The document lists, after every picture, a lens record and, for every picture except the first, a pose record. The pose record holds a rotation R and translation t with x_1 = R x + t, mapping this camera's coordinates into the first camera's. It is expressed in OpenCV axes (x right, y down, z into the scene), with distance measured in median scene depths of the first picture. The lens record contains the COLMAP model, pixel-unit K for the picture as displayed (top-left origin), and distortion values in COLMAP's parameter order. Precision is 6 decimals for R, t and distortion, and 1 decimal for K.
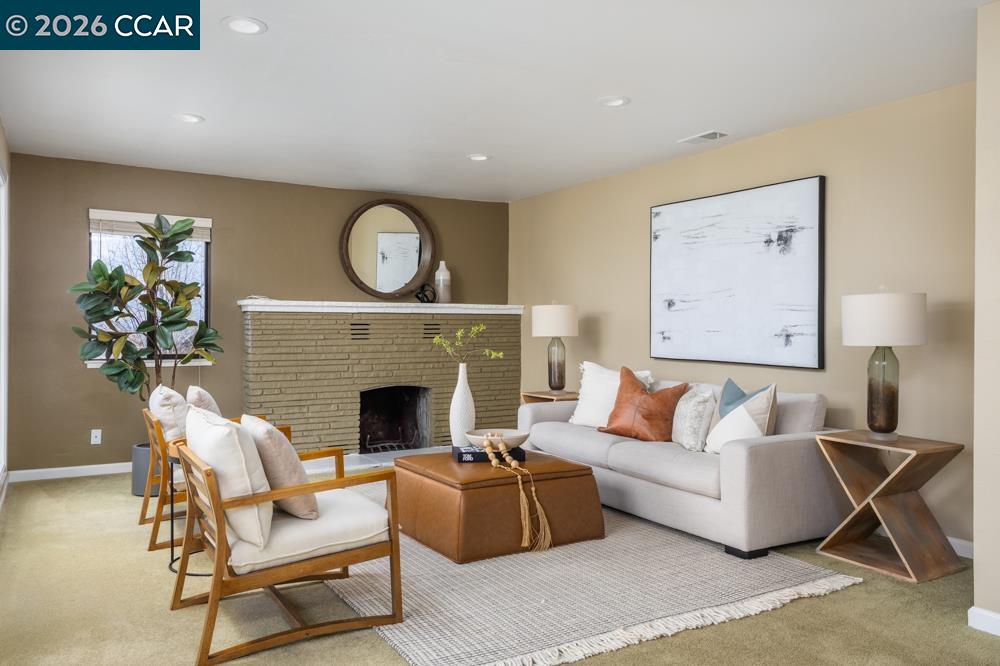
lens RADIAL K [[756.4, 0, 500.0], [0, 756.4, 333.0], [0, 0, 1]] dist [-0.001747, 0.002196]
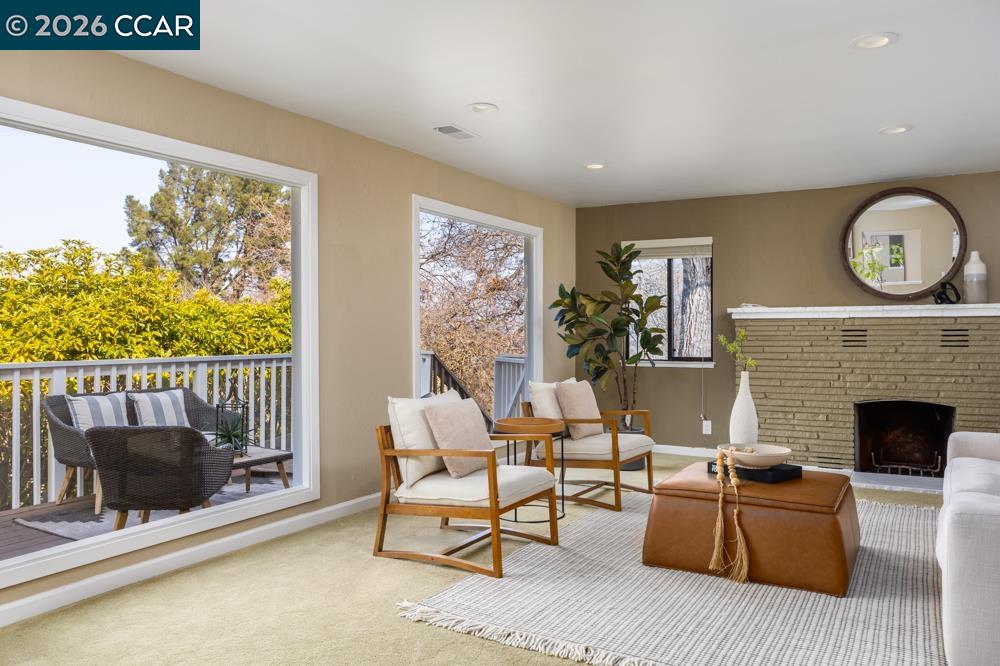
lens RADIAL K [[735.5, 0, 500.0], [0, 735.5, 333.0], [0, 0, 1]] dist [-0.037127, 0.071850]
pose [[0.487006, -0.002882, -0.873394, 0.411225], [-0.006125, 0.999959, -0.006715, 0.000410], [0.873377, 0.008620, 0.486969, 0.199545]]
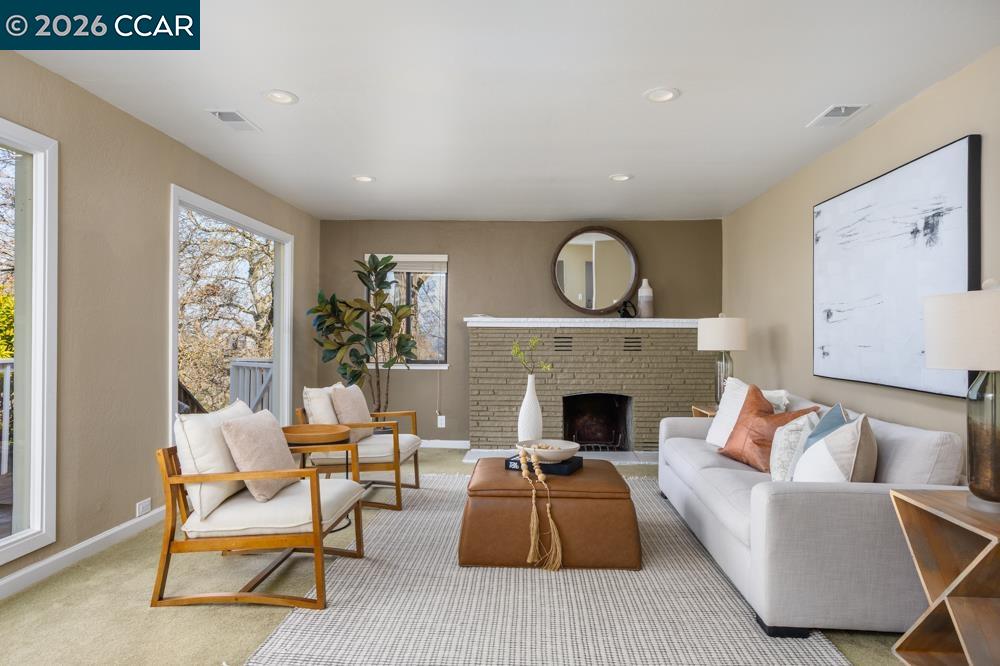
lens RADIAL K [[613.0, 0, 500.0], [0, 613.0, 333.0], [0, 0, 1]] dist [-0.028146, 0.029274]
pose [[0.835246, -0.002436, -0.549871, 0.261638], [-0.008916, 0.999799, -0.017974, -0.001037], [0.549804, 0.019915, 0.835056, 0.184162]]
